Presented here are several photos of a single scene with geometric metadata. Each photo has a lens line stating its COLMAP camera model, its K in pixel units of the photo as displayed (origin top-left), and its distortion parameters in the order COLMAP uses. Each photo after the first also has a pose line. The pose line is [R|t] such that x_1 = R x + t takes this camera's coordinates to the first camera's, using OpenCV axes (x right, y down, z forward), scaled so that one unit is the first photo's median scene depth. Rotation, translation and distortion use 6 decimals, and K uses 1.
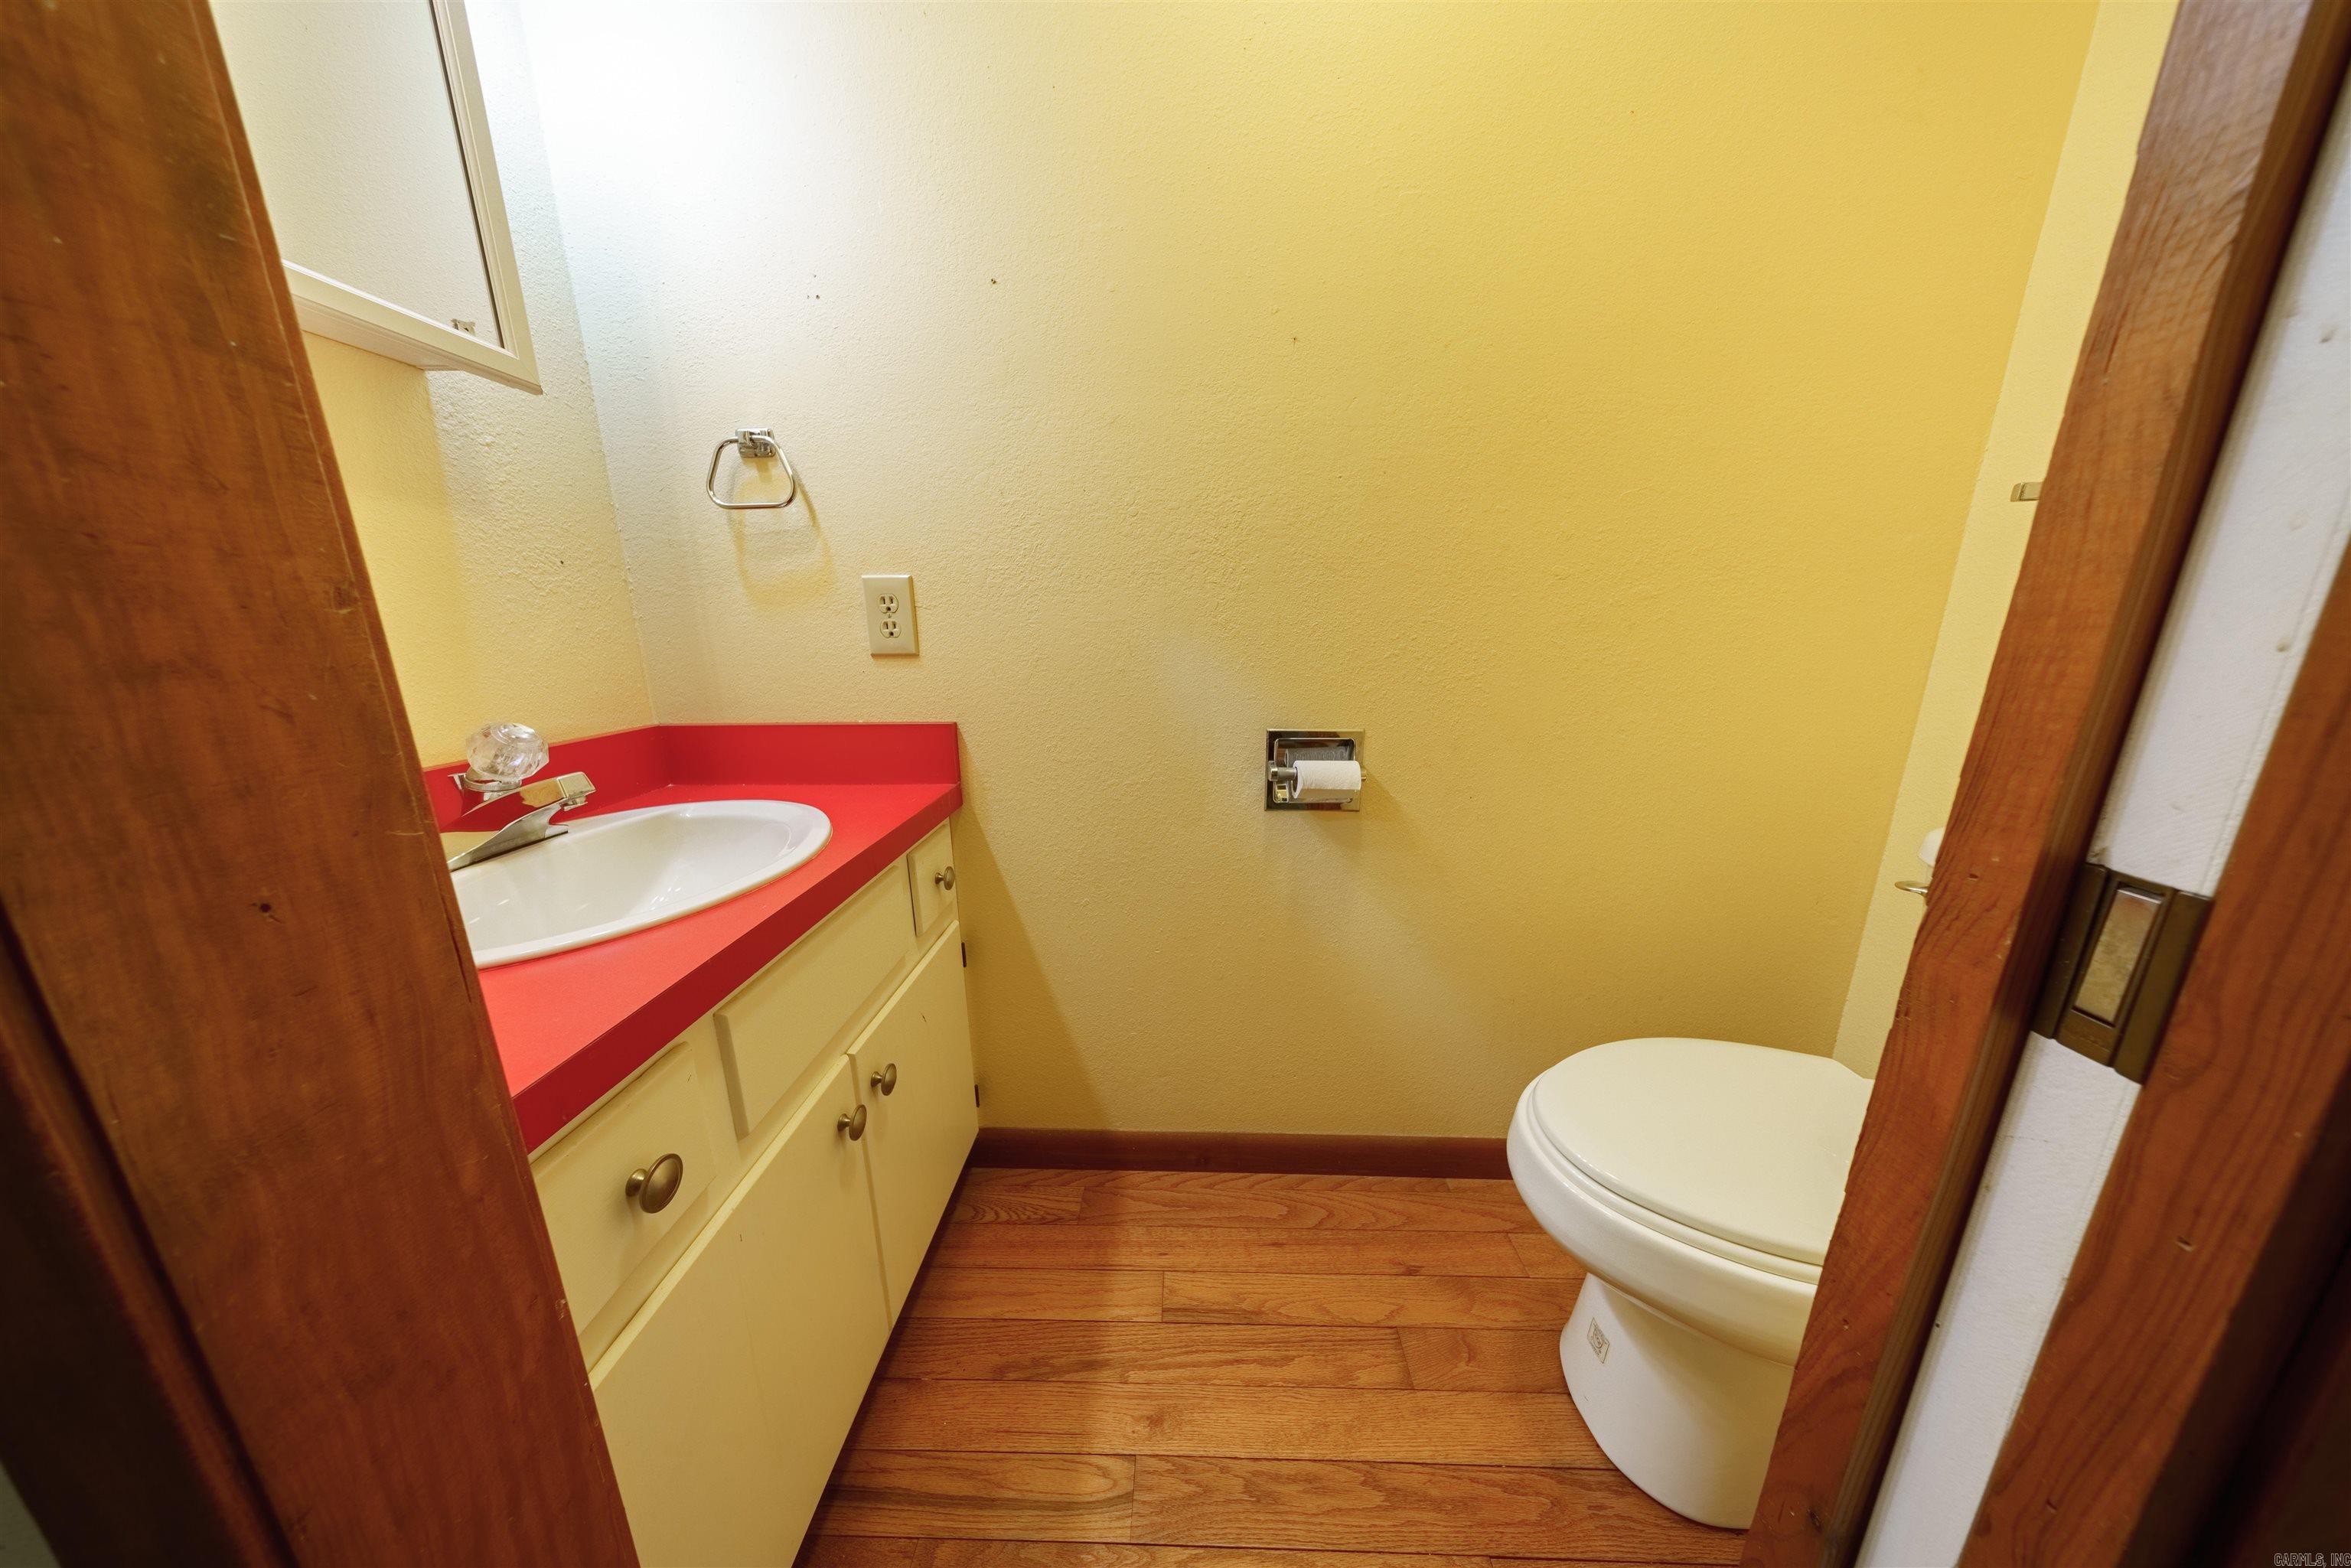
lens RADIAL K [[673.7, 0, 1172.9], [0, 673.7, 784.1], [0, 0, 1]] dist [-0.000397, 0.000046]
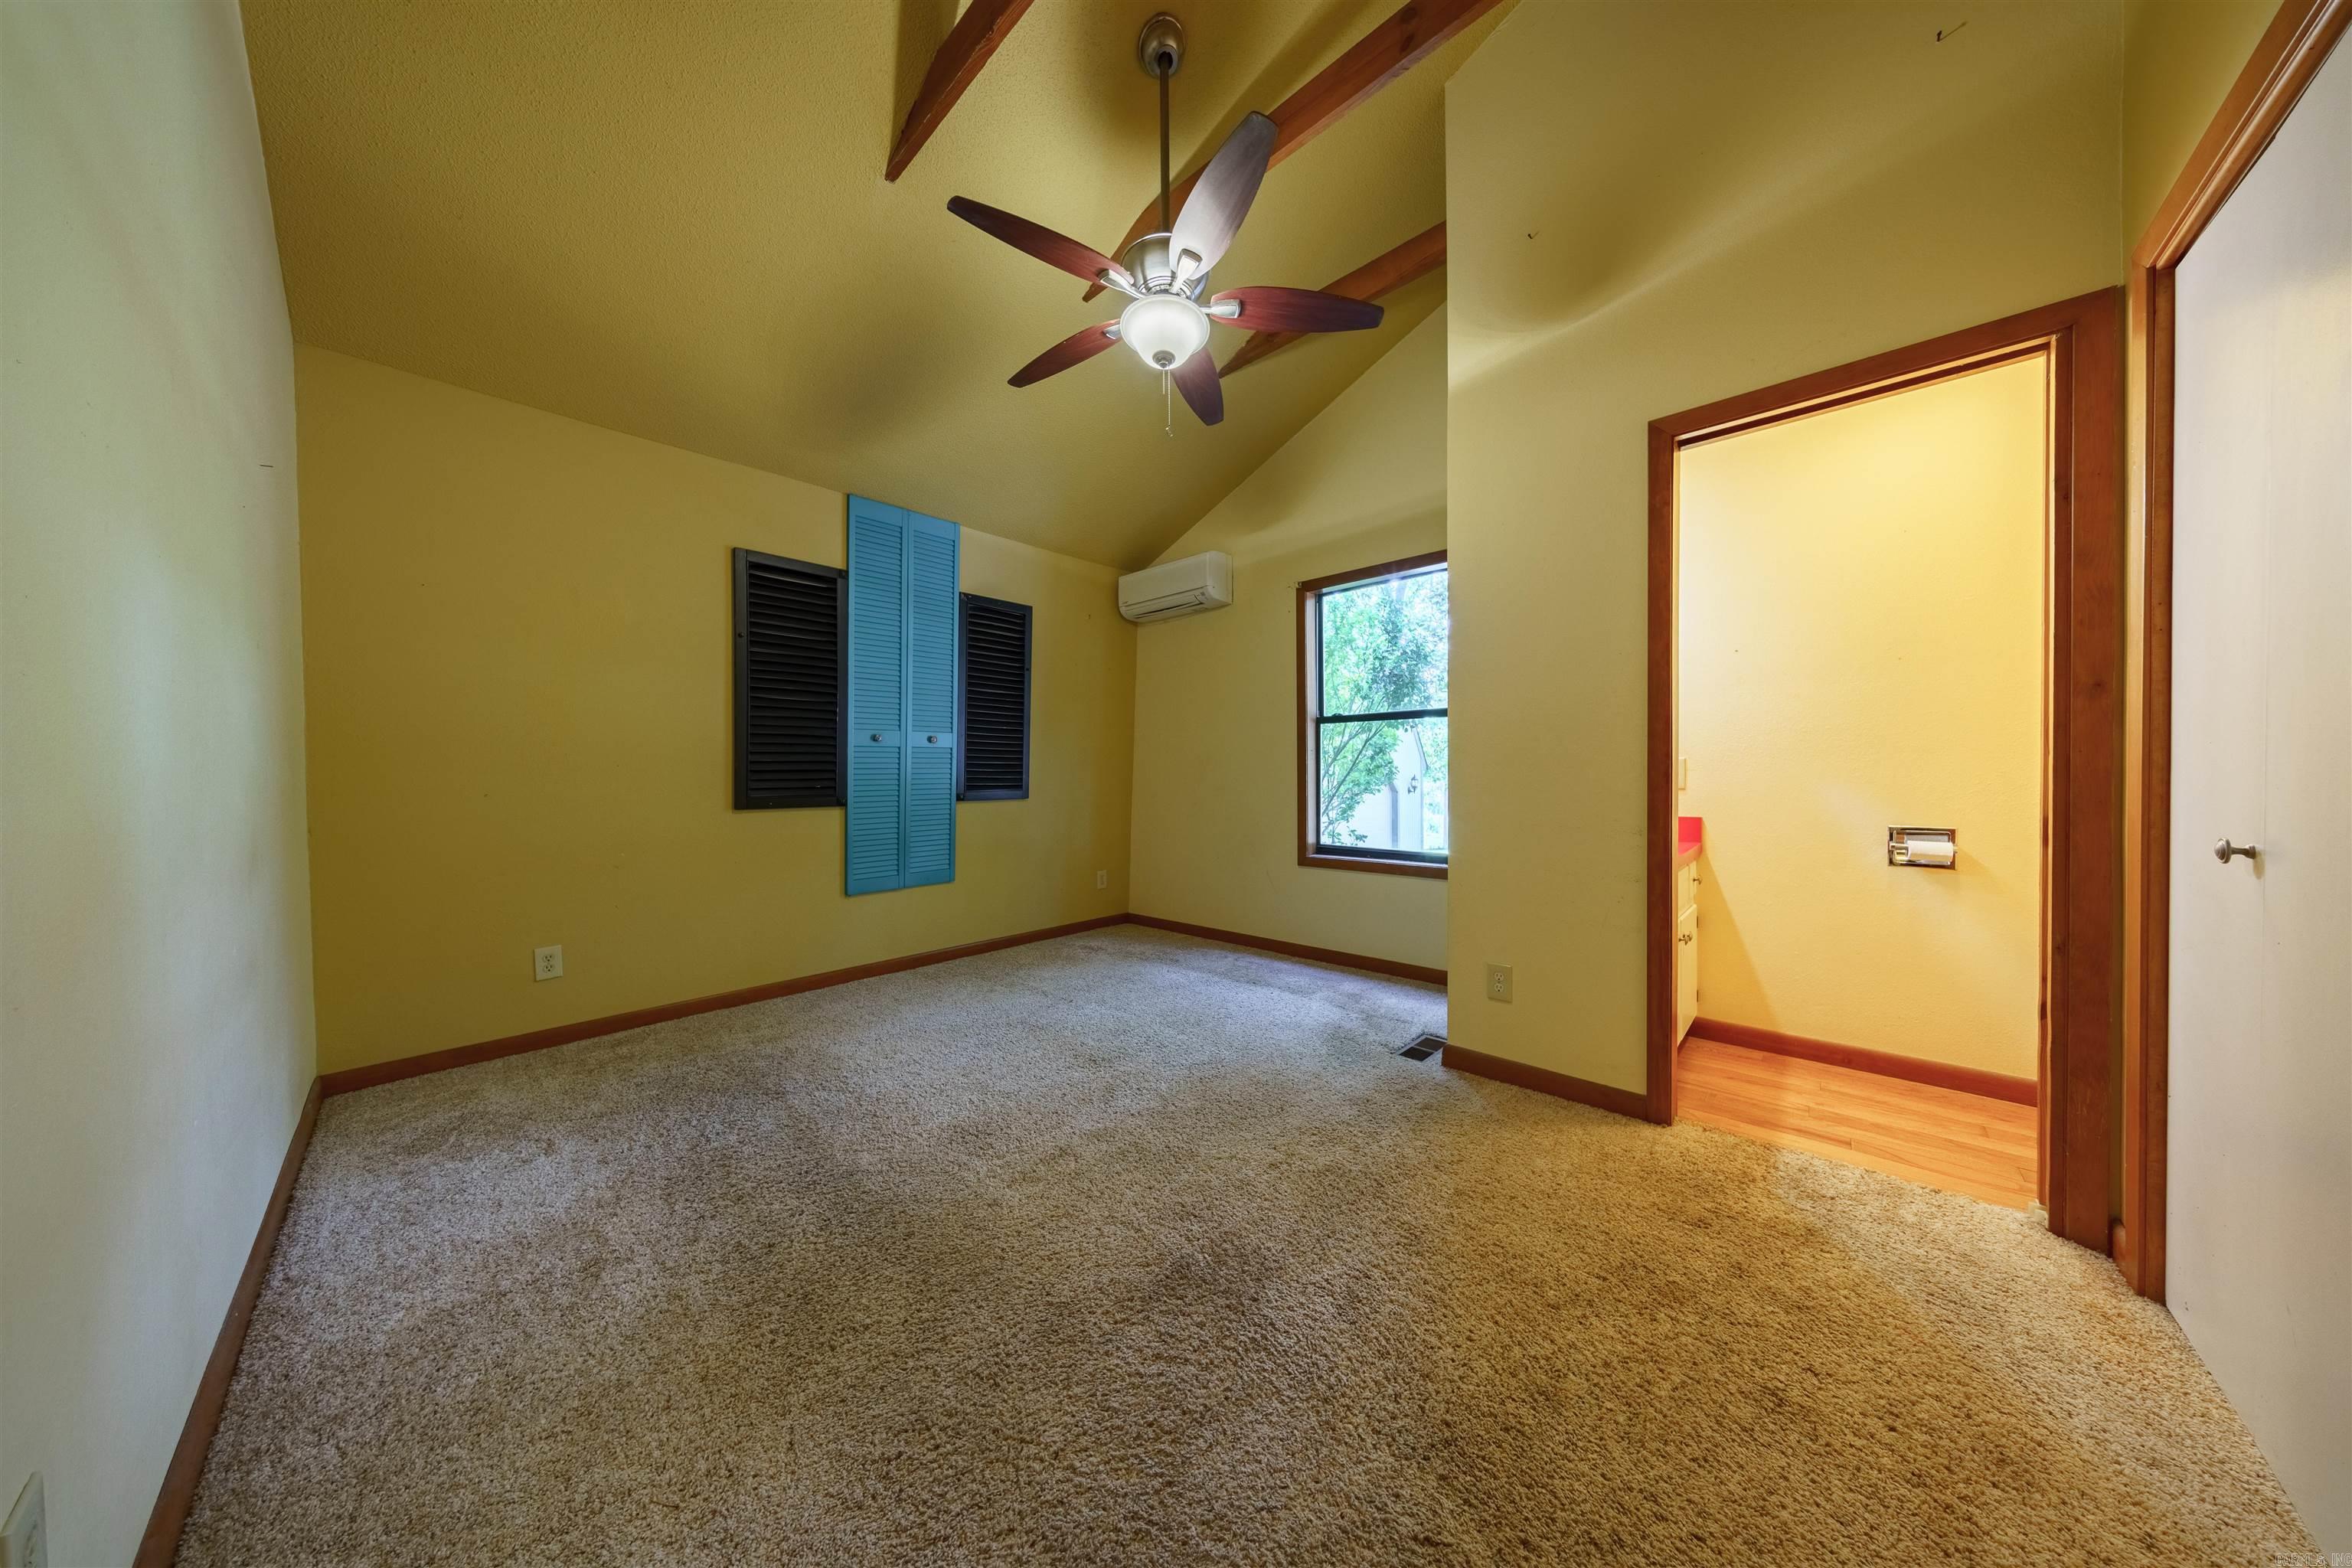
lens RADIAL K [[690.5, 0, 1176.0], [0, 690.5, 784.0], [0, 0, 1]] dist [-0.001169, 0.000007]
pose [[0.747033, 0.003785, -0.664776, -0.087723], [-0.154118, 0.973726, -0.167644, 0.495136], [0.646676, 0.227689, 0.727989, -2.028505]]
